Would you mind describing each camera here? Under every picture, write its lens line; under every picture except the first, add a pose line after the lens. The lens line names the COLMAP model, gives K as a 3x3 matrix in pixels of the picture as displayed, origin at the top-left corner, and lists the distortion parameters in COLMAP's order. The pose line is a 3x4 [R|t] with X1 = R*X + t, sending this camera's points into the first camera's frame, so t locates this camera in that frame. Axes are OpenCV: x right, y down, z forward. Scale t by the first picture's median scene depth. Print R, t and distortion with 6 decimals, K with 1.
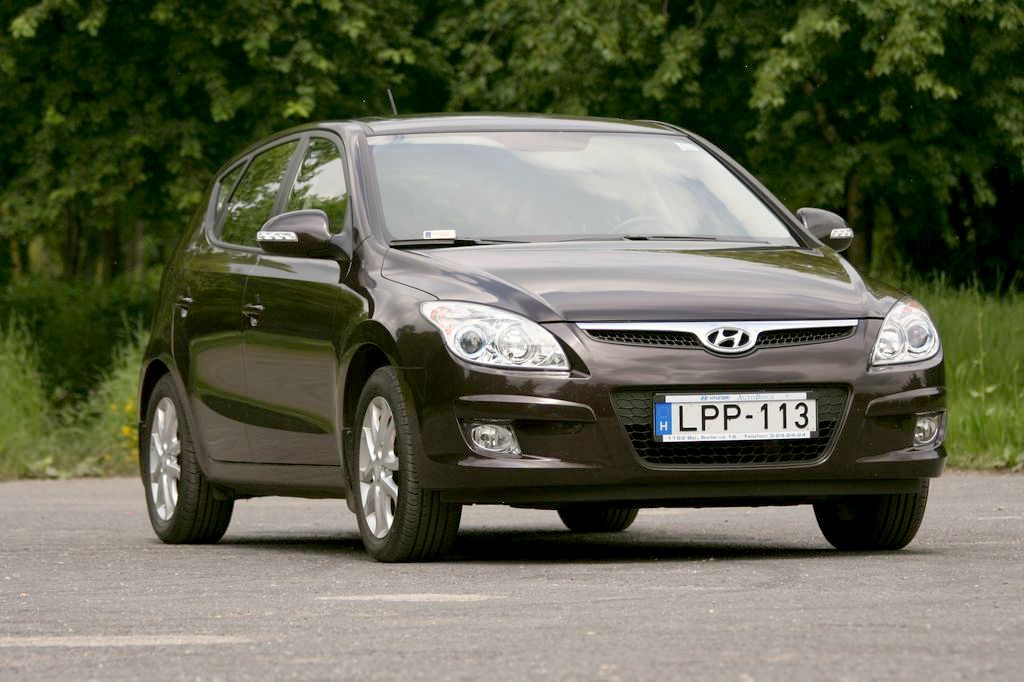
lens RADIAL K [[5356.5, 0, 512.0], [0, 5356.5, 341.0], [0, 0, 1]] dist [-0.372841, -5.681243]
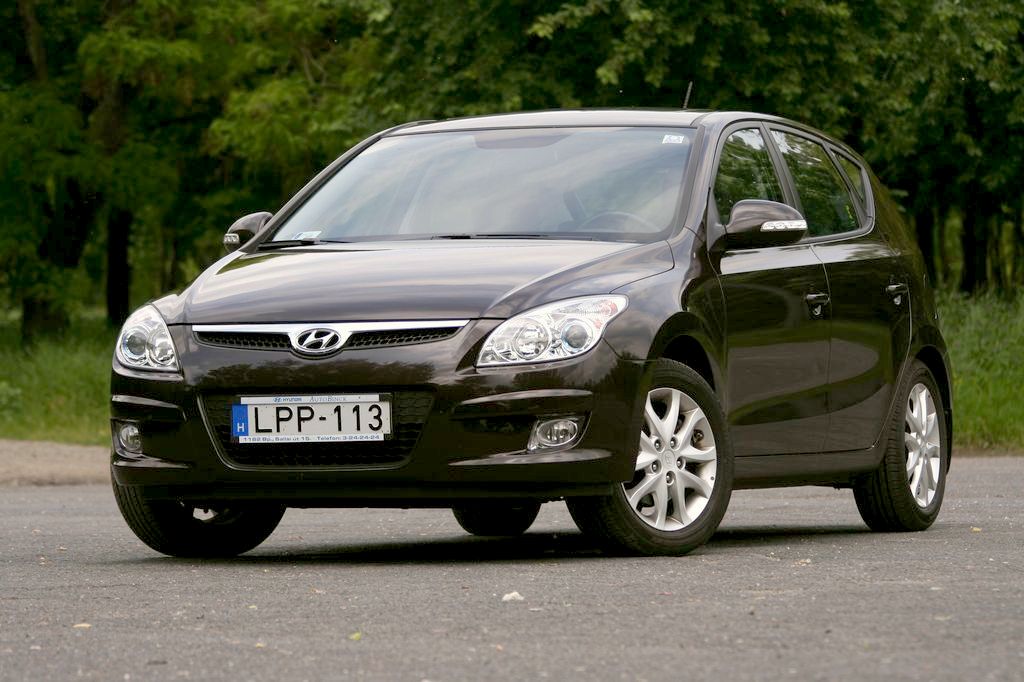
lens RADIAL K [[5356.5, 0, 512.0], [0, 5356.5, 341.0], [0, 0, 1]] dist [-0.372841, -5.681243]
pose [[0.781452, -0.002300, -0.623962, 0.692628], [0.007567, 0.999955, 0.005791, -0.005789], [0.623920, -0.009247, 0.781433, 0.243265]]
